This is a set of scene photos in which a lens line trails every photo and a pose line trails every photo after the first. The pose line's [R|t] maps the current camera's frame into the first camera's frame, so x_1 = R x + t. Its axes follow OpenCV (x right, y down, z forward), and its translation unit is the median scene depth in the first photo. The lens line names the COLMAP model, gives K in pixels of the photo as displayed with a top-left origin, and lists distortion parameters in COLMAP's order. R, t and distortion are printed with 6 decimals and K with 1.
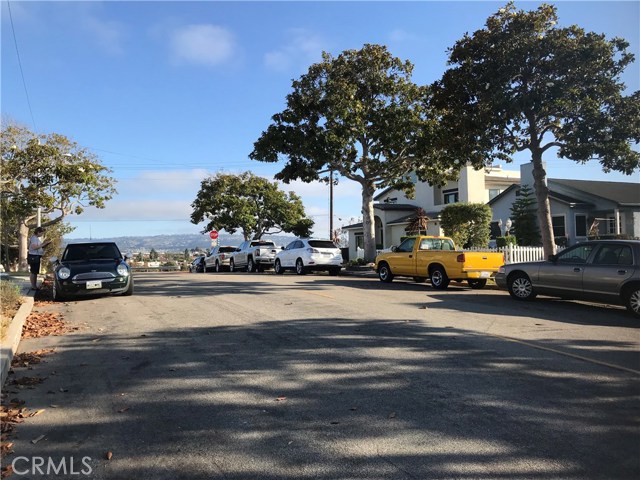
lens RADIAL K [[536.7, 0, 319.8], [0, 536.7, 237.2], [0, 0, 1]] dist [0.031911, -0.008476]
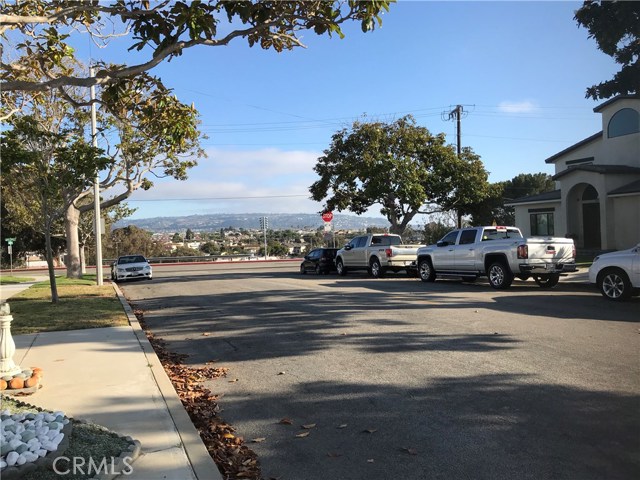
lens RADIAL K [[536.7, 0, 319.8], [0, 536.7, 237.2], [0, 0, 1]] dist [0.031911, -0.008476]
pose [[0.998199, -0.014986, -0.058091, -0.194643], [0.017412, 0.998987, 0.041483, -0.006893], [0.057411, -0.042420, 0.997449, 0.336191]]
